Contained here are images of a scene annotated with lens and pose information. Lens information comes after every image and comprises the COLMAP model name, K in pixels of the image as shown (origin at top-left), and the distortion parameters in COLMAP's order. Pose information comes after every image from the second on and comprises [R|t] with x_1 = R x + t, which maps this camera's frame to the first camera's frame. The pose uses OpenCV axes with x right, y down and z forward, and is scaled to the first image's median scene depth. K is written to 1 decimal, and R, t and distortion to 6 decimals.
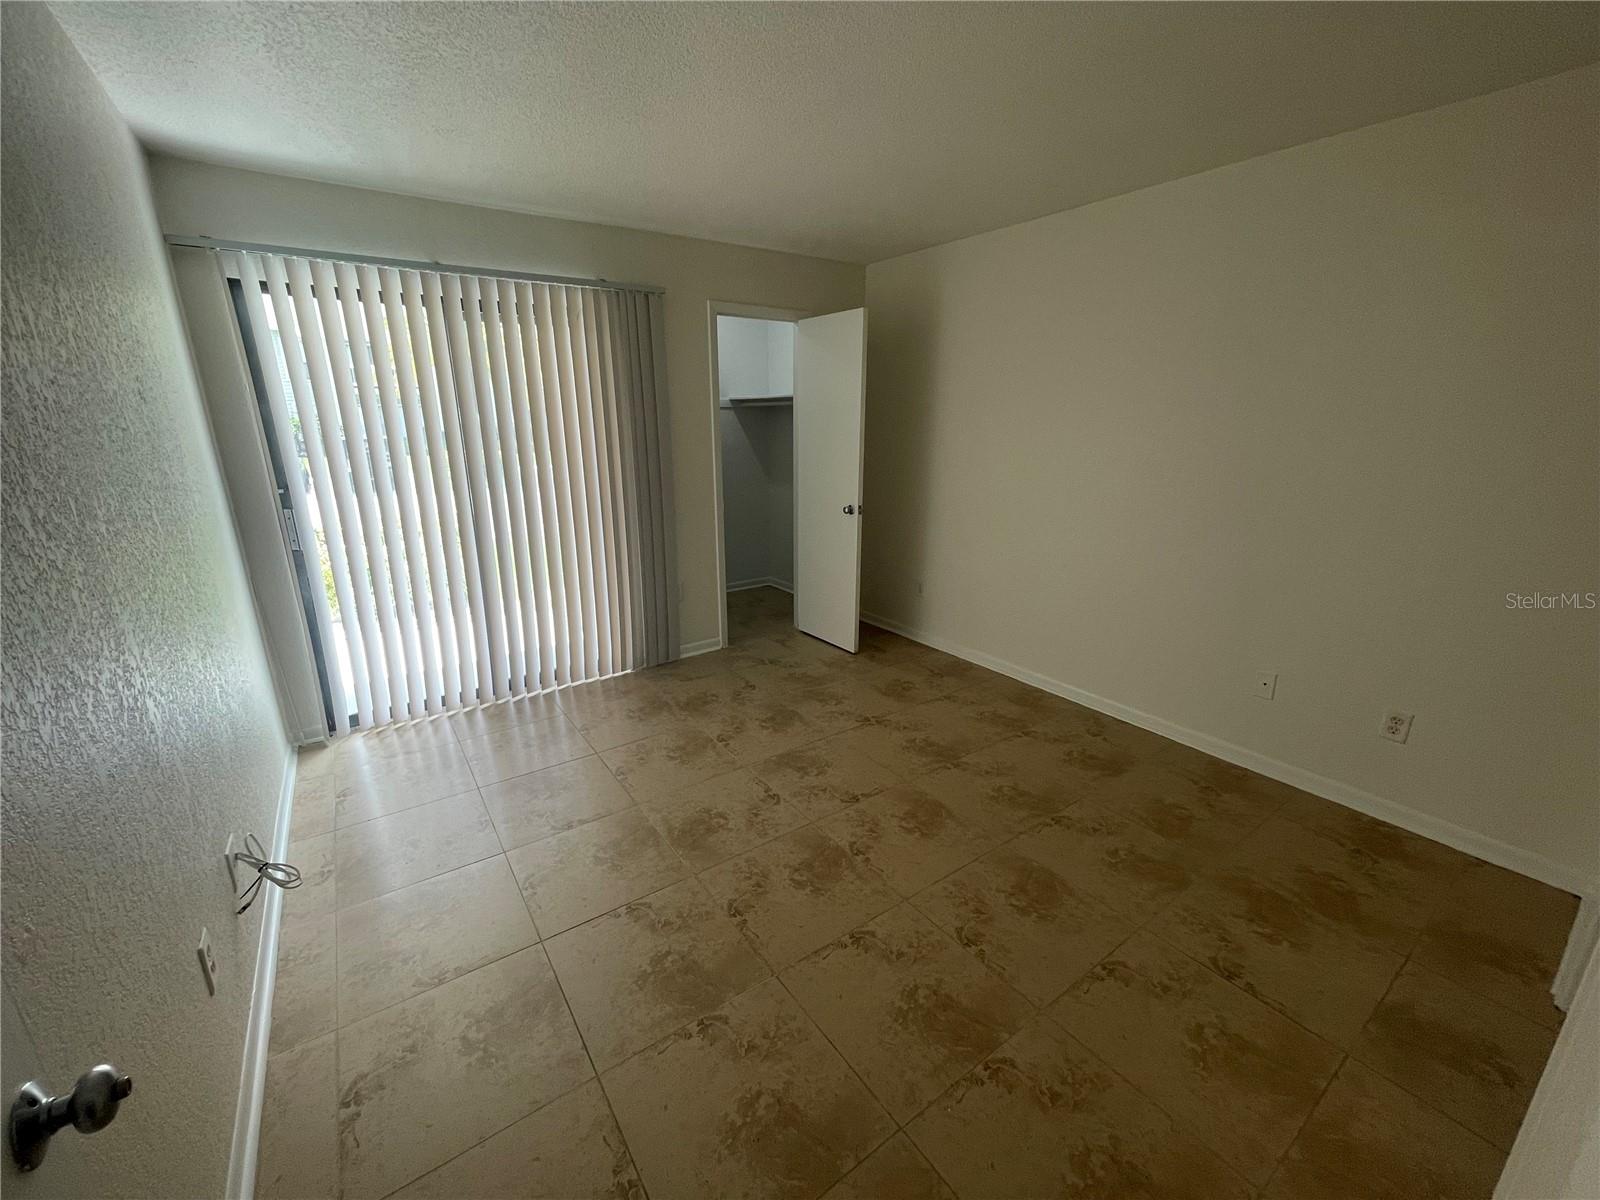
lens RADIAL K [[644.3, 0, 798.7], [0, 644.3, 603.8], [0, 0, 1]] dist [-0.001737, 0.000926]
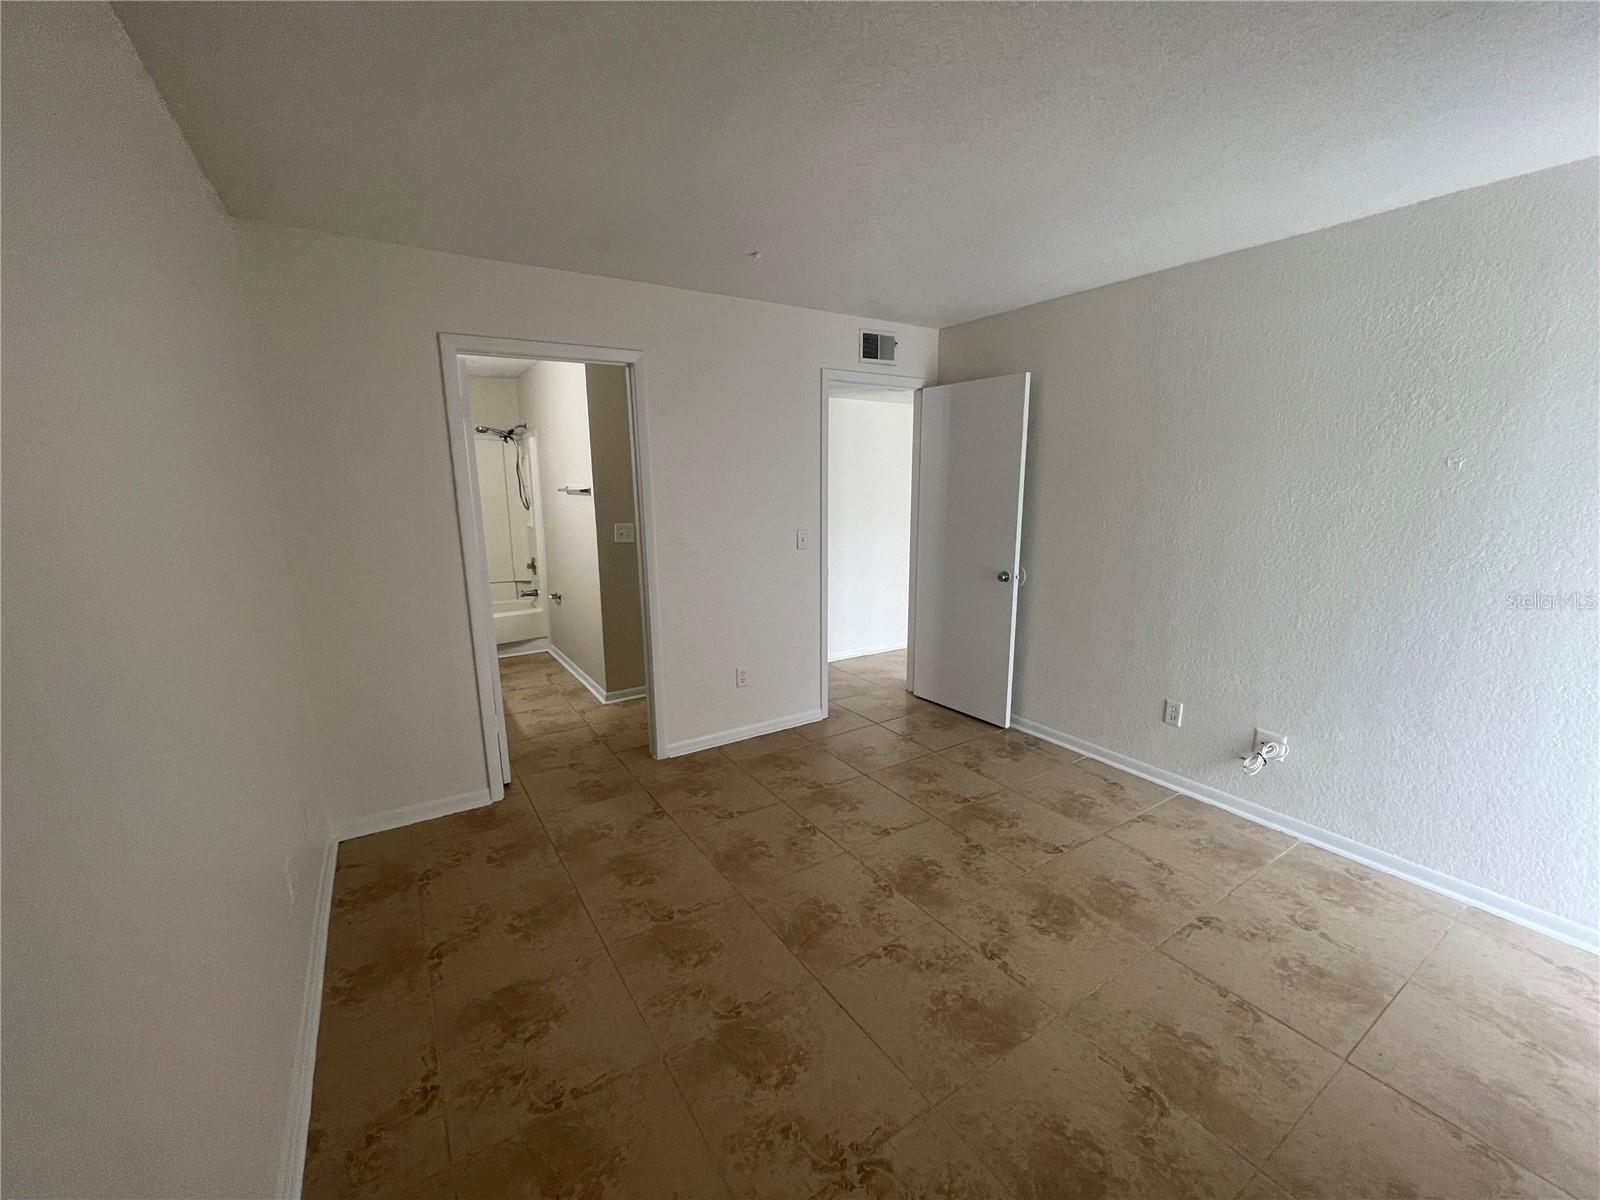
lens RADIAL K [[644.3, 0, 798.7], [0, 644.3, 603.8], [0, 0, 1]] dist [-0.001737, 0.000926]
pose [[-0.999249, 0.004628, 0.038477, 0.161782], [0.021808, 0.887882, 0.459553, -0.441169], [-0.032036, 0.460047, -0.887316, 1.477938]]
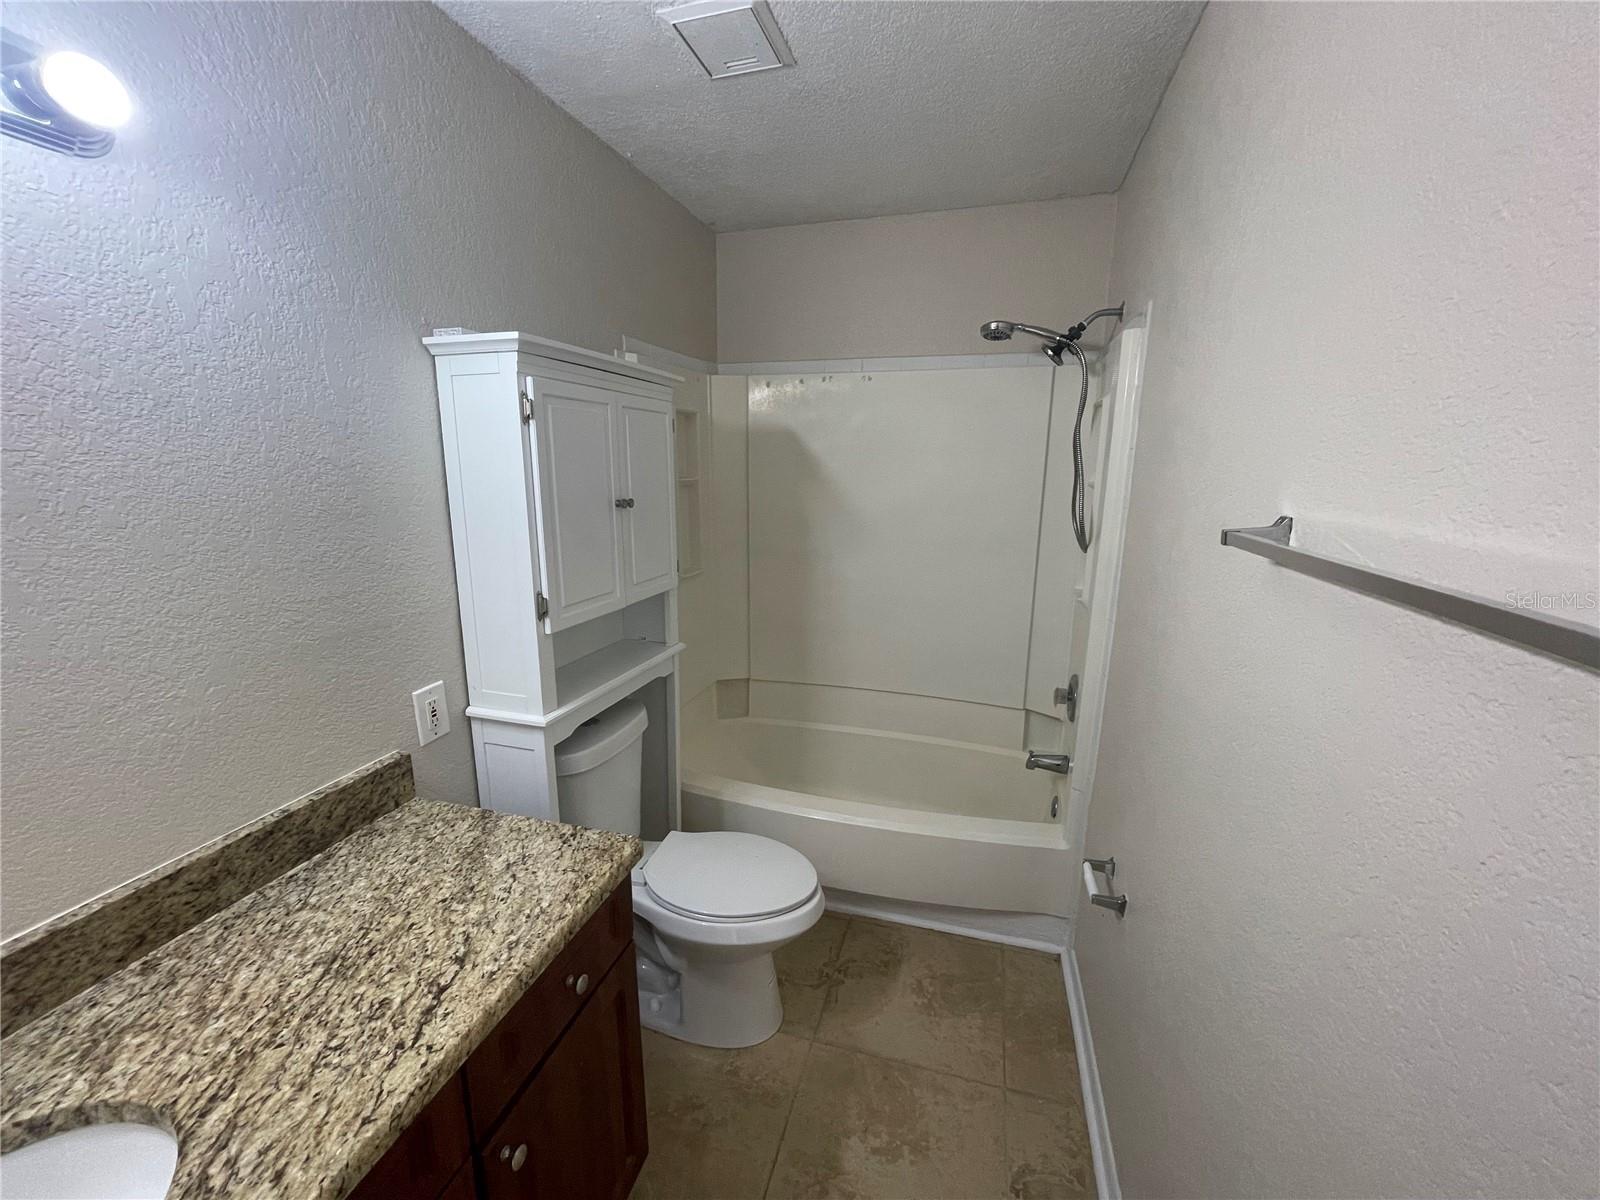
lens RADIAL K [[639.6, 0, 798.0], [0, 639.6, 603.1], [0, 0, 1]] dist [-0.002438, -0.000032]
pose [[-0.623051, -0.164187, 0.764755, 0.768484], [0.218419, 0.902307, 0.371666, -0.052559], [-0.751066, 0.398604, -0.526322, 0.126593]]
